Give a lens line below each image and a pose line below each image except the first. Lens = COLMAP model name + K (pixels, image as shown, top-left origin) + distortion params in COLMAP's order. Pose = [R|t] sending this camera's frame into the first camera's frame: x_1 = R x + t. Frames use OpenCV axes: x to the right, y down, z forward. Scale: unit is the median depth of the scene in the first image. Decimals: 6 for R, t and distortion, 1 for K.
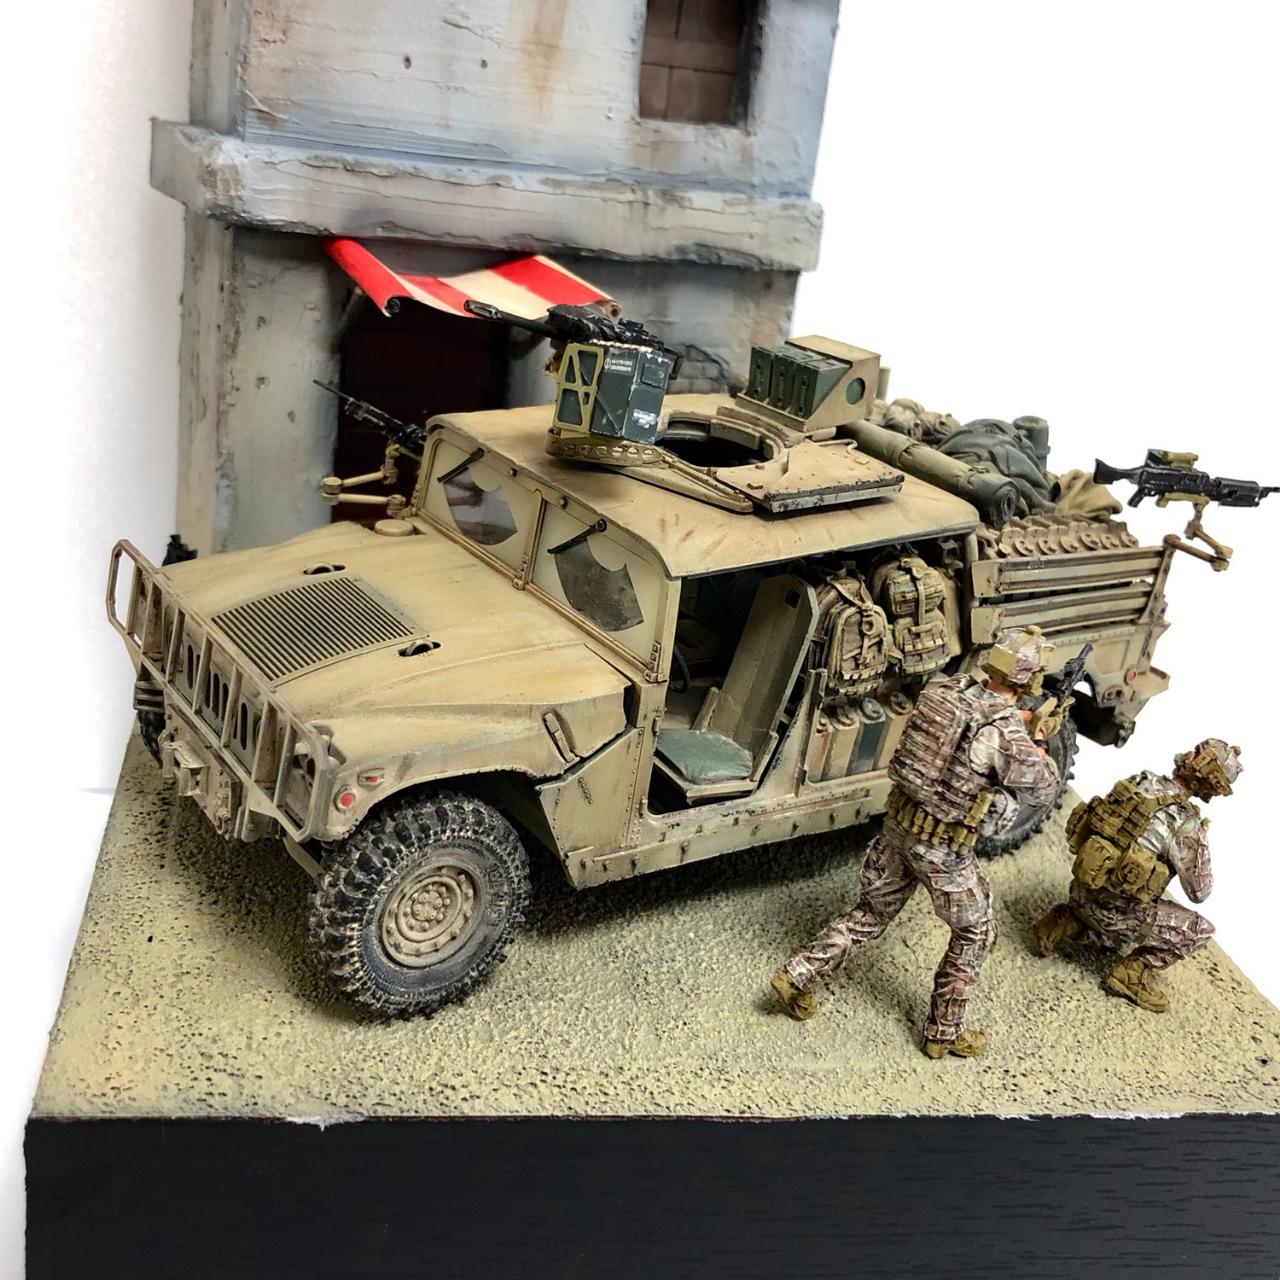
lens RADIAL K [[1587.4, 0, 634.5], [0, 1587.4, 634.6], [0, 0, 1]] dist [-0.015385, 0.000000]
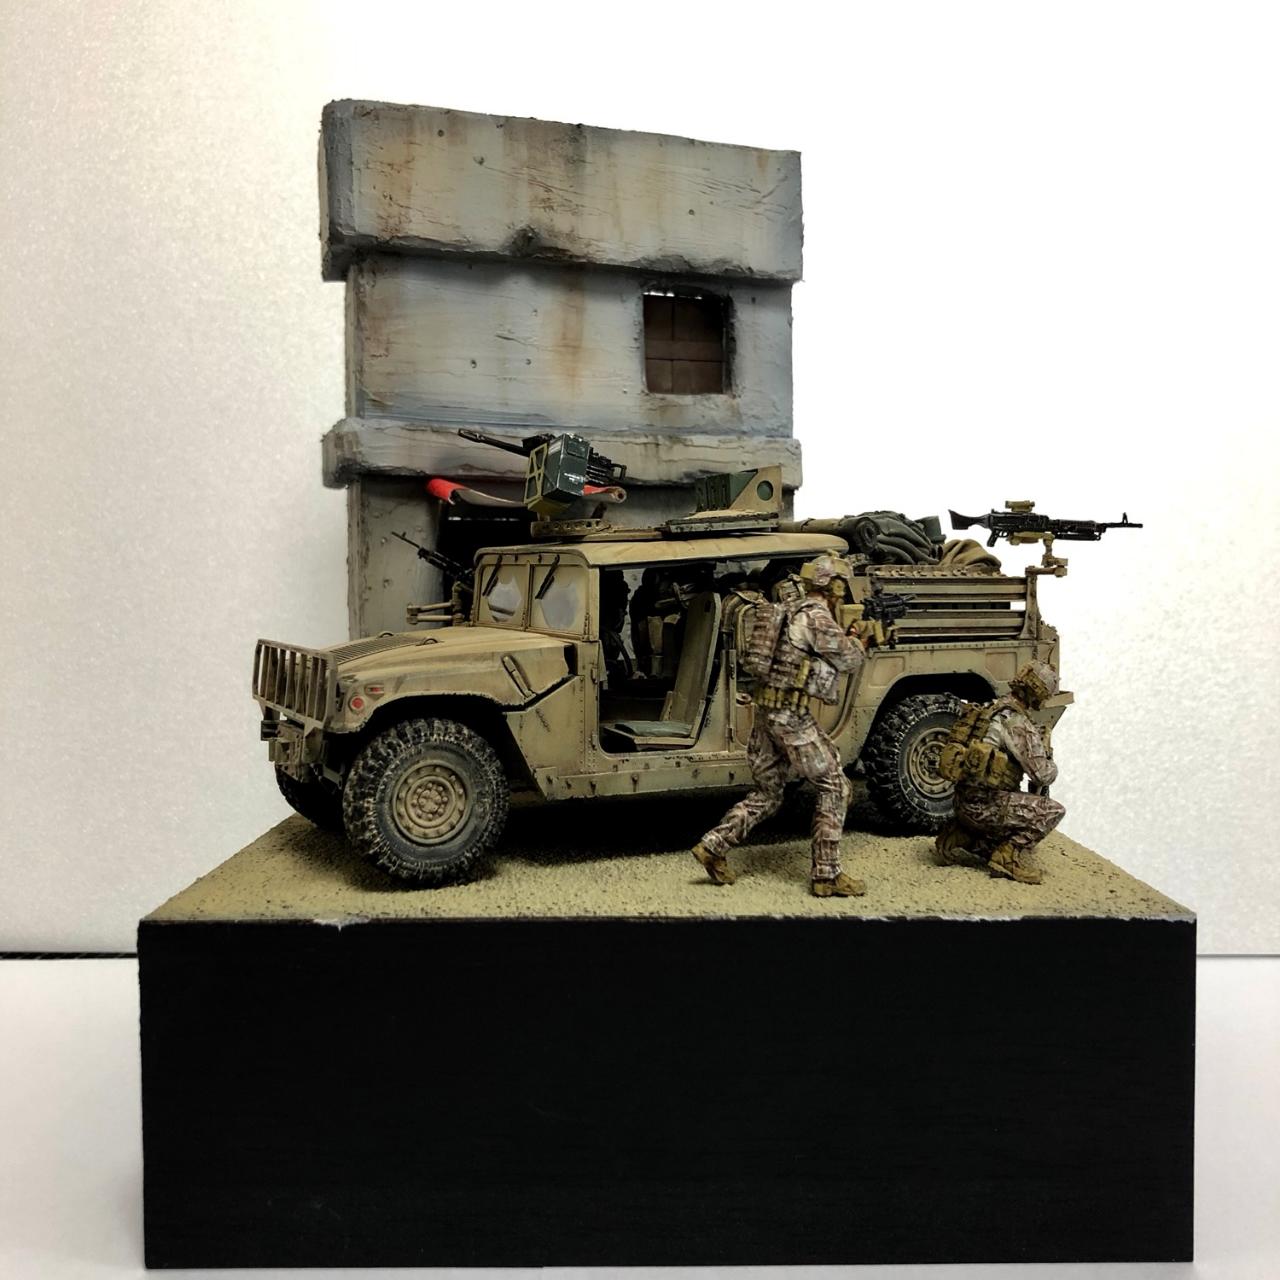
lens RADIAL K [[1453.6, 0, 645.5], [0, 1453.6, 620.7], [0, 0, 1]] dist [-0.001176, 0.000000]
pose [[0.975051, -0.137463, -0.174296, 0.273598], [0.069889, 0.935361, -0.346722, 0.436130], [0.210691, 0.325890, 0.921632, -0.180717]]
